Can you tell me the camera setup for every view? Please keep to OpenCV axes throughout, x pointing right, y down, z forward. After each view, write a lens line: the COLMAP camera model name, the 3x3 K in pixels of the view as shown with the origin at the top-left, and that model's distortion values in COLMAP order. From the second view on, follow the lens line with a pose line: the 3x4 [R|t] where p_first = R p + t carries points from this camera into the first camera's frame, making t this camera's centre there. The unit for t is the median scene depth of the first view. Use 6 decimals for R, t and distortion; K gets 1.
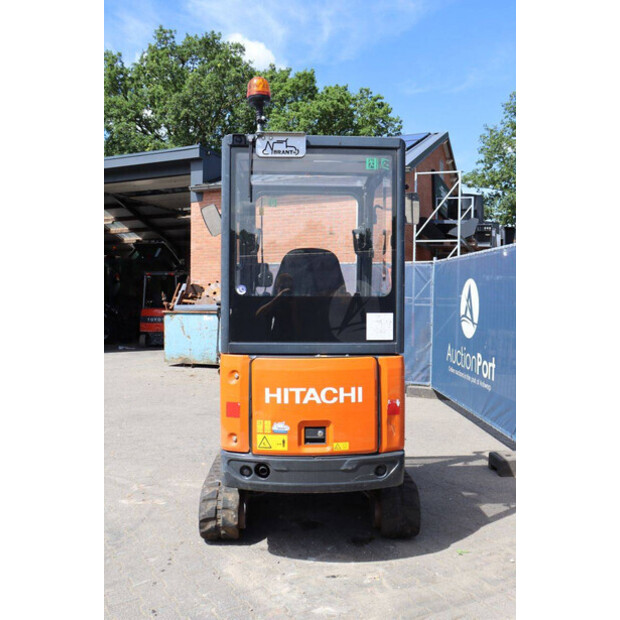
lens RADIAL K [[587.2, 0, 310.0], [0, 587.2, 310.0], [0, 0, 1]] dist [-0.130415, 0.200337]
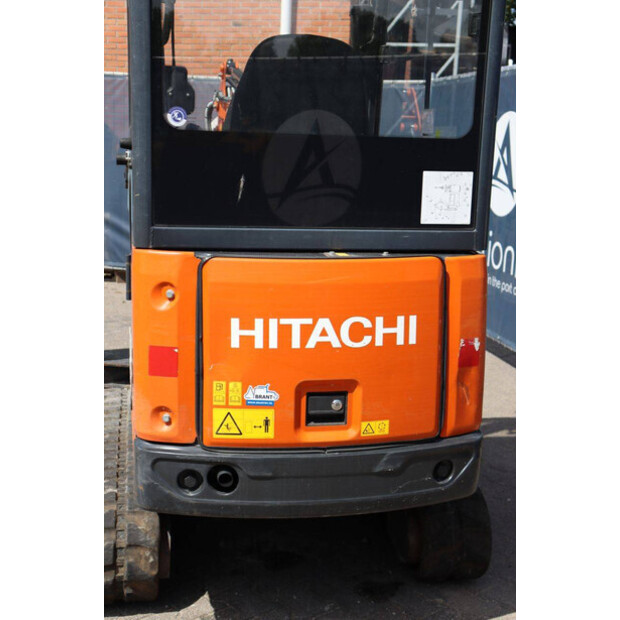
lens RADIAL K [[927.3, 0, 310.0], [0, 927.3, 310.0], [0, 0, 1]] dist [0.081227, 0.114202]
pose [[0.987659, -0.003098, 0.156590, -0.131565], [-0.021516, 0.987642, 0.155245, 0.000986], [-0.155136, -0.156698, 0.975386, 0.208437]]
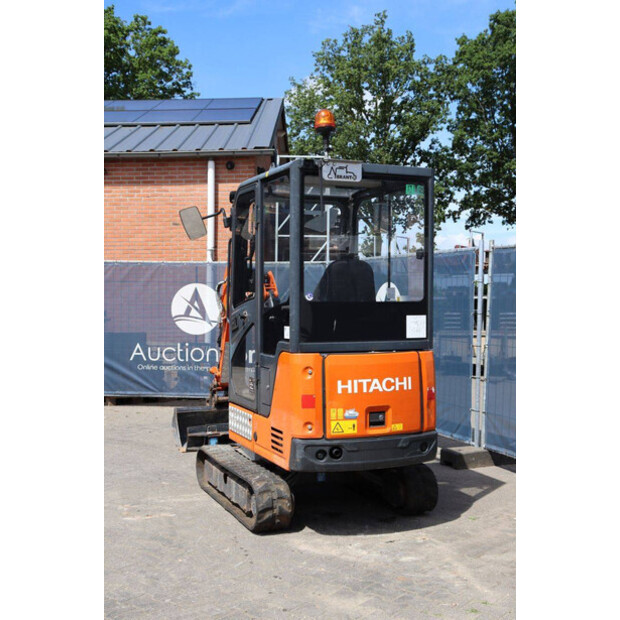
lens RADIAL K [[825.3, 0, 310.4], [0, 825.3, 318.7], [0, 0, 1]] dist [0.047031, 0.021094]
pose [[0.936672, -0.013964, 0.349930, -0.687183], [0.014470, 0.999895, 0.001168, 0.006904], [-0.349910, 0.003969, 0.936775, -0.512731]]
